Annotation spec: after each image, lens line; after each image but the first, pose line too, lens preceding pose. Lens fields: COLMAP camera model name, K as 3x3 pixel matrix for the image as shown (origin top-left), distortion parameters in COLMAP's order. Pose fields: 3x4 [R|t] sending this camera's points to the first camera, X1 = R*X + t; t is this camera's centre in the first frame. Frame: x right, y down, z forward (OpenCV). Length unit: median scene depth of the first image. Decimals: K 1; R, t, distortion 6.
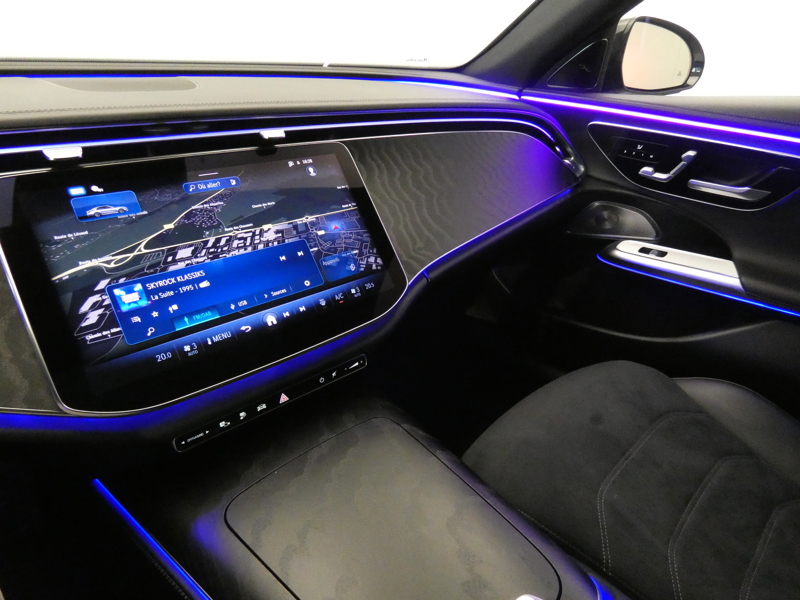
lens RADIAL K [[482.3, 0, 406.3], [0, 482.3, 298.4], [0, 0, 1]] dist [-0.006330, -0.002225]
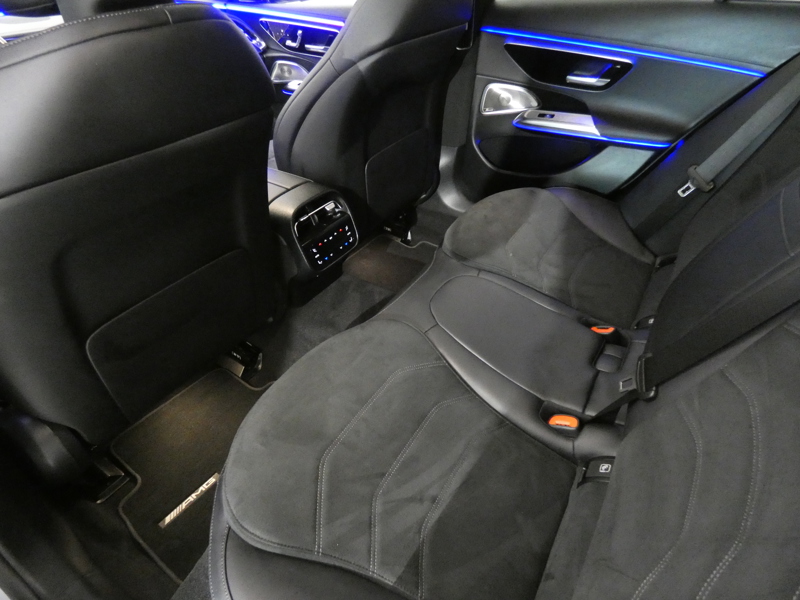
lens RADIAL K [[482.3, 0, 397.8], [0, 482.3, 299.7], [0, 0, 1]] dist [-0.006330, -0.002225]
pose [[0.965914, -0.170252, 0.194998, 0.469676], [0.135139, 0.974135, 0.181104, 0.673038], [-0.220788, -0.148579, 0.963938, -1.706186]]
